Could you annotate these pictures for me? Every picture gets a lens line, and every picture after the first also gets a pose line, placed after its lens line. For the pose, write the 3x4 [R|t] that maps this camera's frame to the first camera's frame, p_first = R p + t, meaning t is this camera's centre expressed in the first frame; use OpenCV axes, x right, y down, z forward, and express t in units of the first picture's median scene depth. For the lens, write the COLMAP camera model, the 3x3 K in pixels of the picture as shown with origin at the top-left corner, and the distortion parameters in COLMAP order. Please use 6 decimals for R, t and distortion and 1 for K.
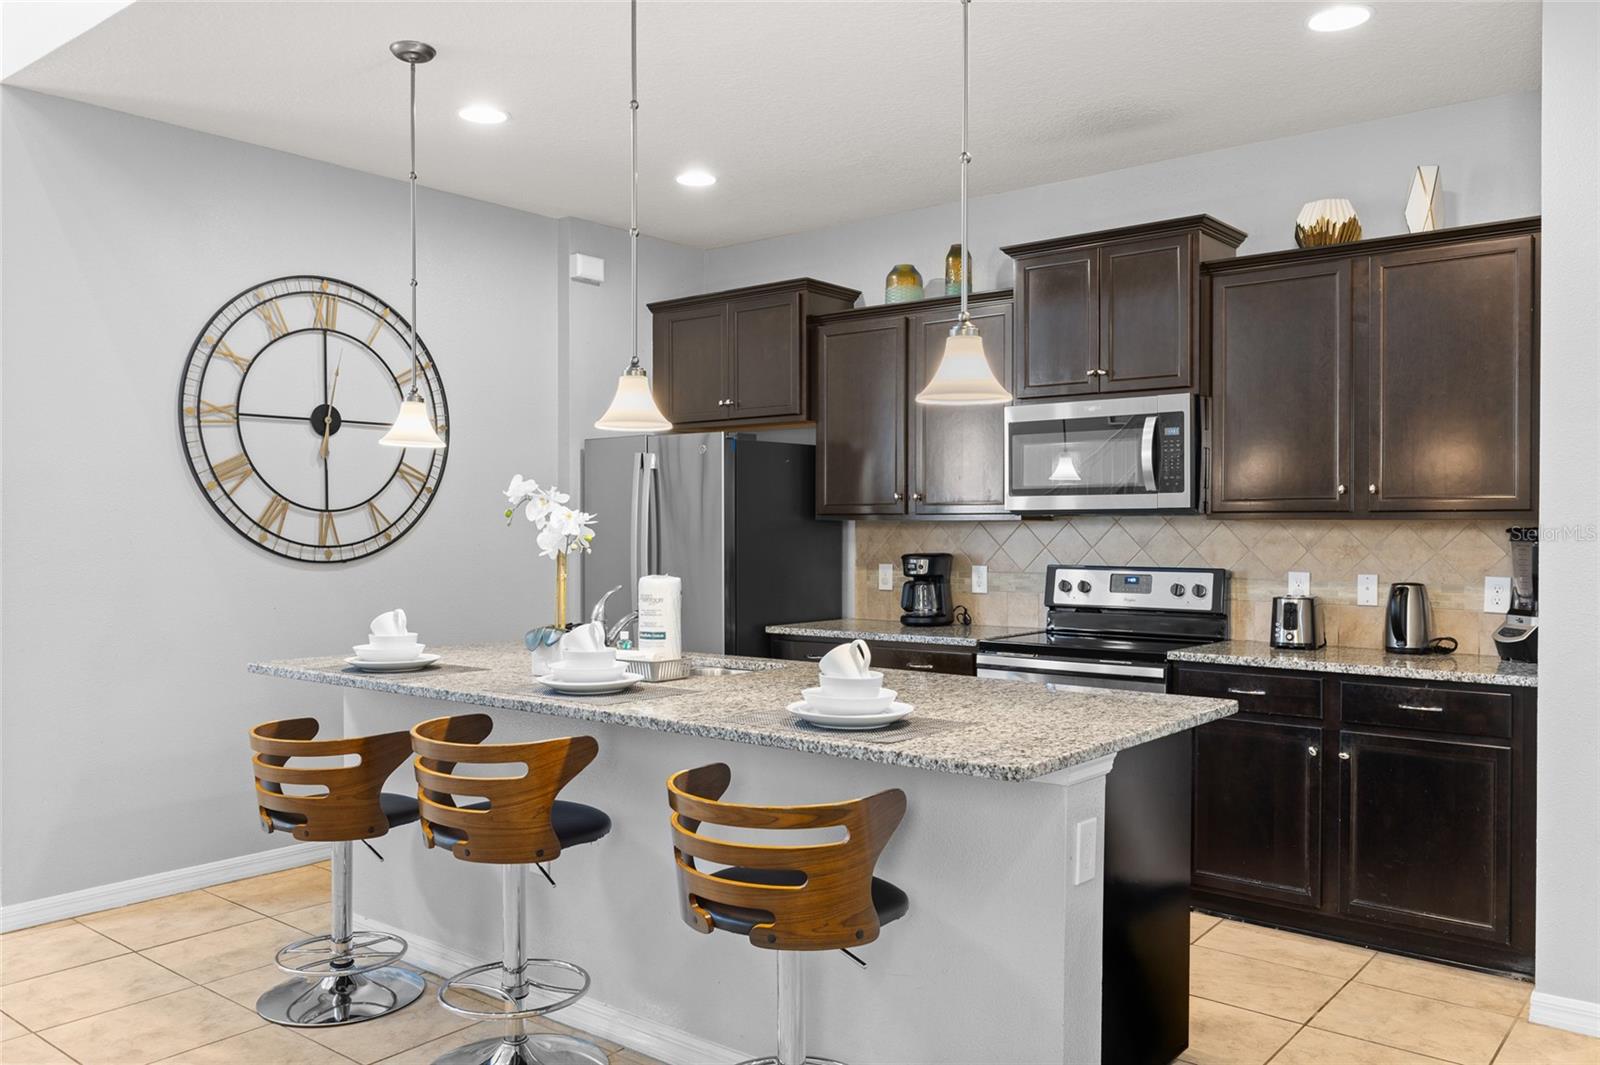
lens RADIAL K [[1223.5, 0, 800.0], [0, 1223.5, 532.5], [0, 0, 1]] dist [0.001413, 0.000933]
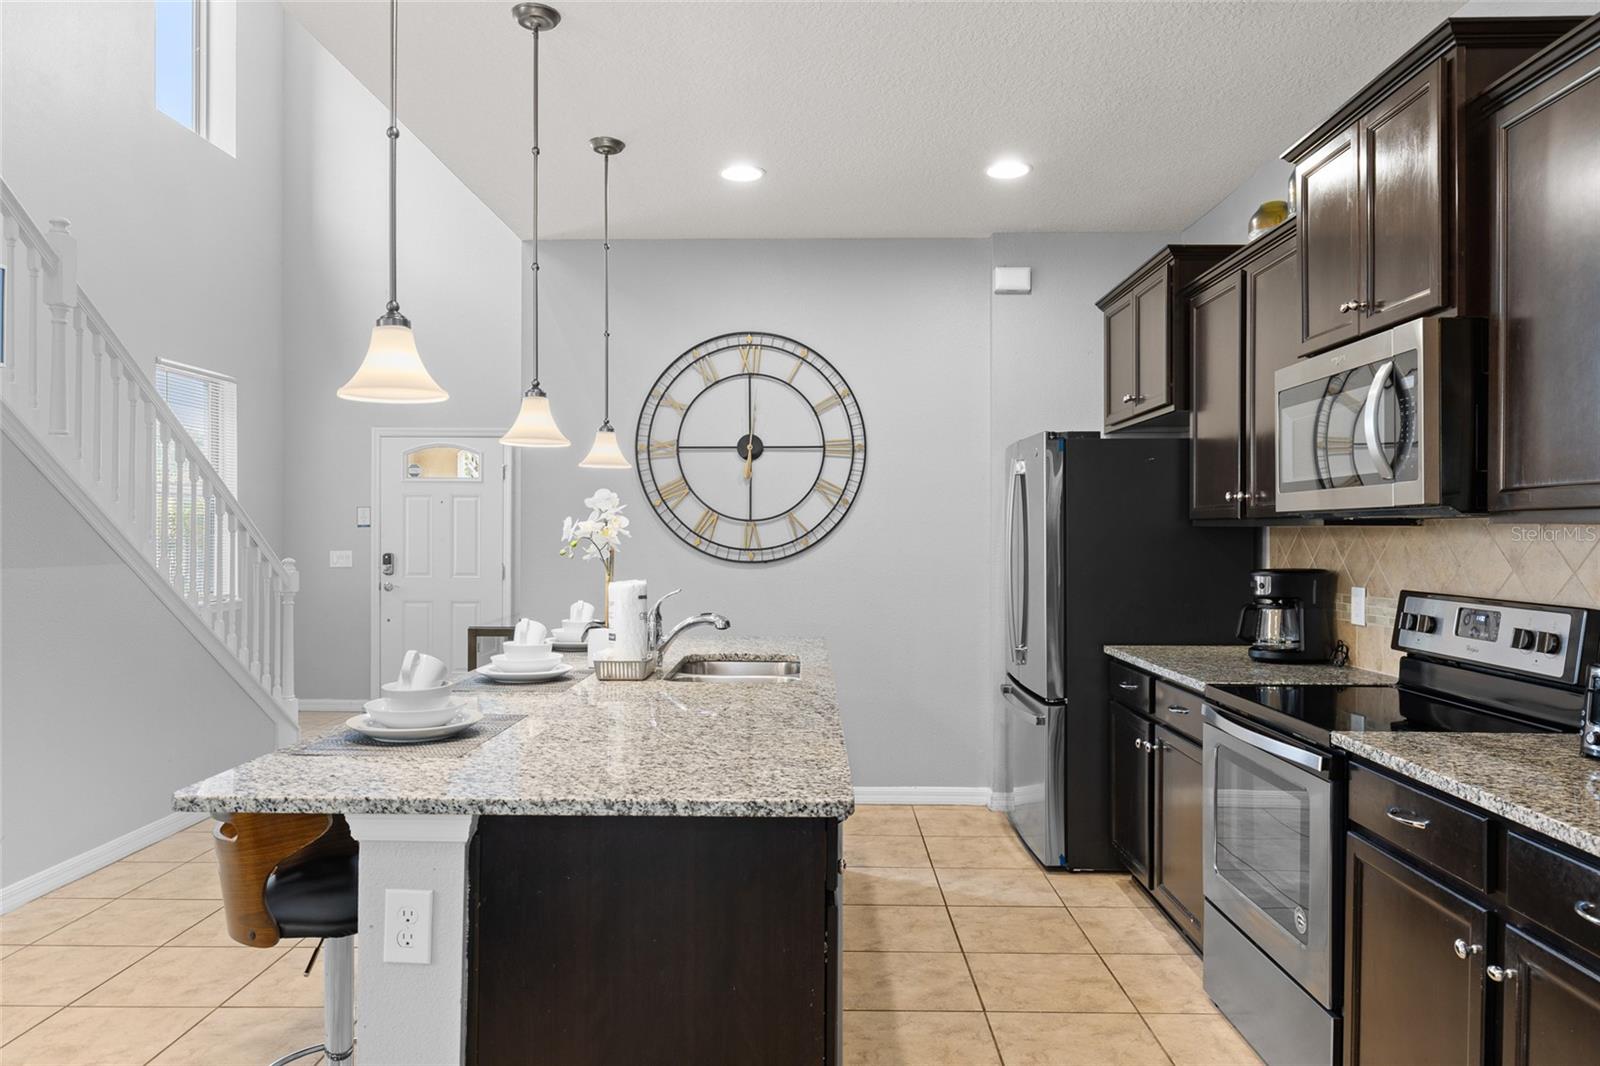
lens RADIAL K [[1052.1, 0, 808.8], [0, 1052.1, 535.8], [0, 0, 1]] dist [-0.004102, 0.002547]
pose [[0.623736, 0.002844, -0.781630, 0.481784], [-0.003610, 0.999993, 0.000758, -0.003568], [0.781627, 0.002349, 0.623742, 0.384659]]
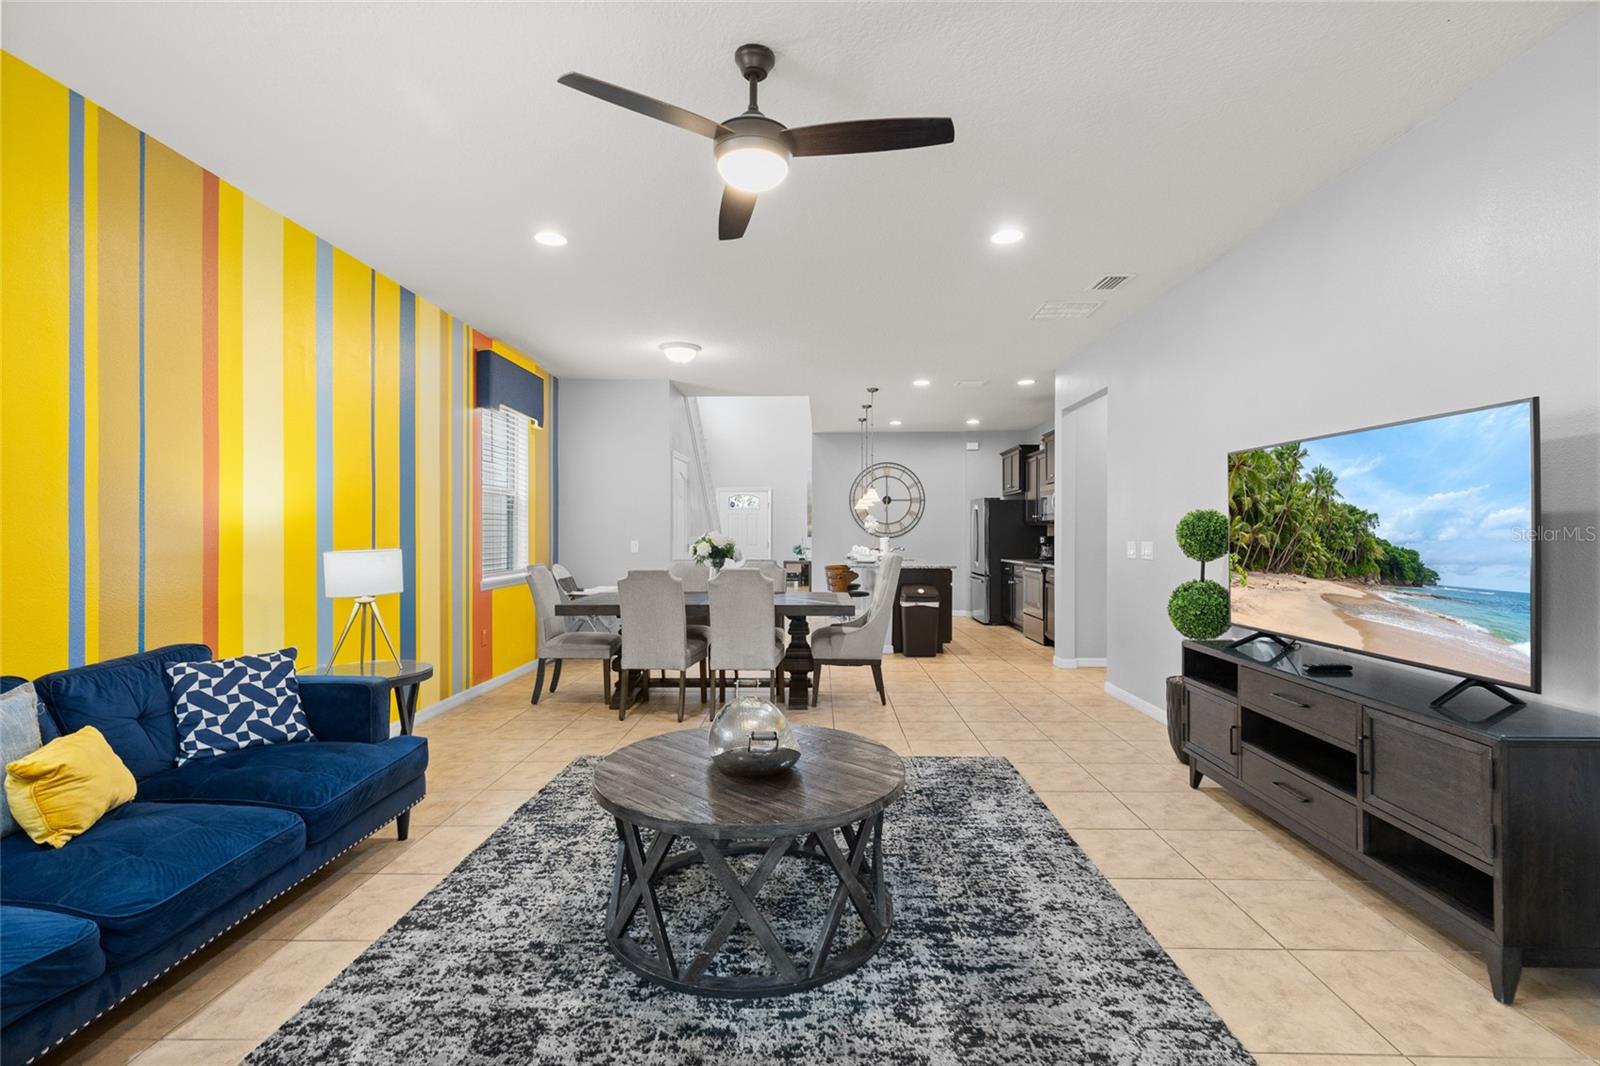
lens RADIAL K [[726.6, 0, 801.8], [0, 726.6, 527.5], [0, 0, 1]] dist [0.010586, -0.001967]
pose [[0.610349, -0.007470, -0.792097, 1.241488], [-0.004602, 0.999905, -0.012976, 0.024177], [0.792119, 0.011565, 0.610257, -0.586900]]
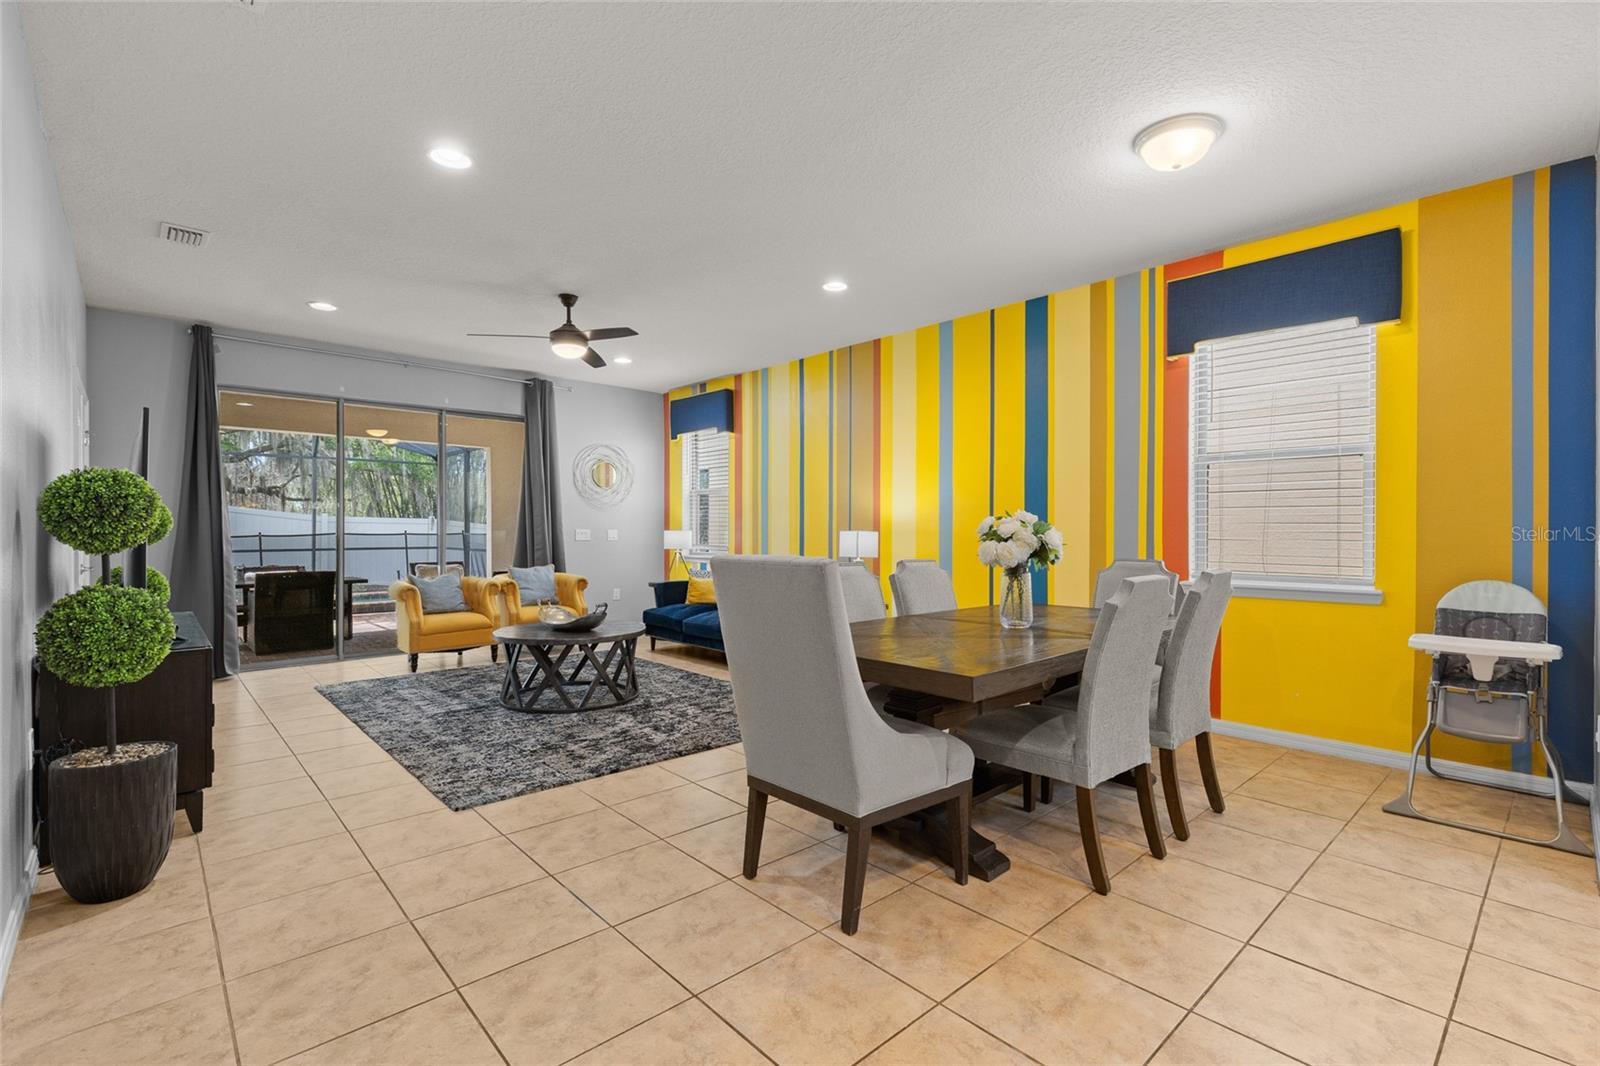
lens RADIAL K [[718.2, 0, 804.5], [0, 718.2, 532.6], [0, 0, 1]] dist [0.007496, -0.000786]
pose [[-0.989317, -0.001910, 0.145767, 0.340417], [-0.000613, 0.999960, 0.008940, 0.030920], [-0.145778, 0.008755, -0.989279, 0.668186]]
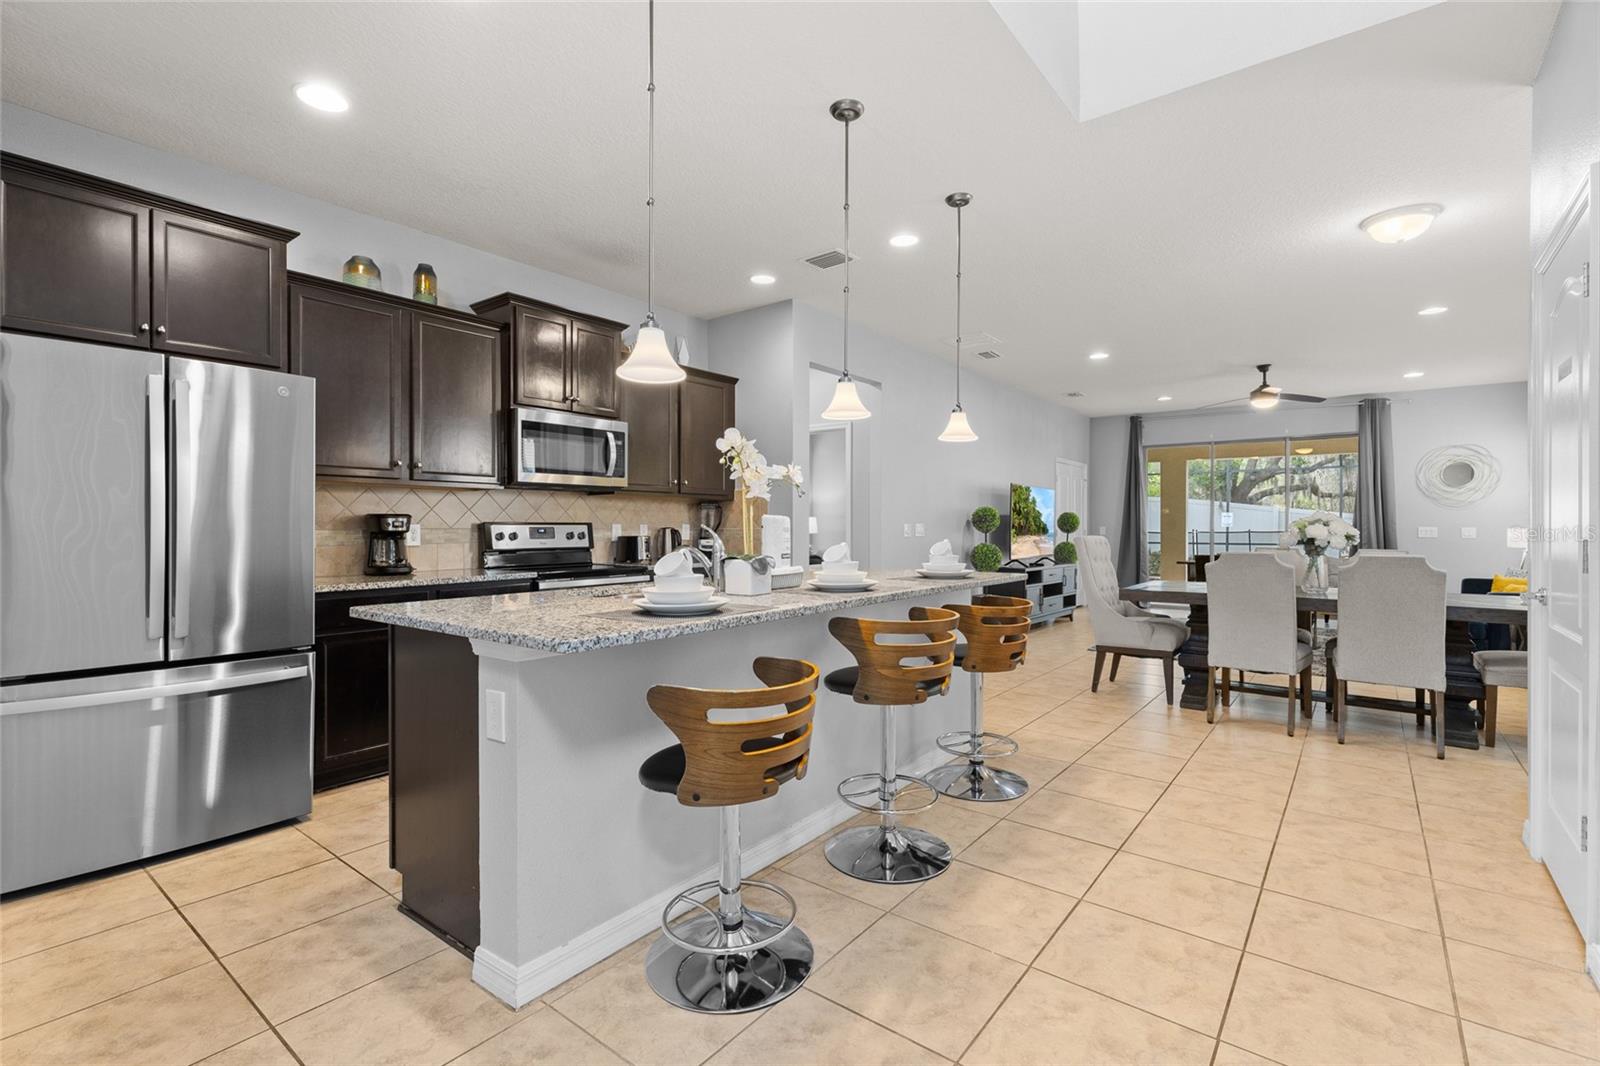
lens RADIAL K [[718.2, 0, 804.5], [0, 718.2, 532.6], [0, 0, 1]] dist [0.007496, -0.000786]
pose [[-0.023790, -0.009613, 0.999671, -0.664635], [0.001280, 0.999953, 0.009647, 0.032796], [-0.999716, 0.001509, -0.023776, 0.685218]]
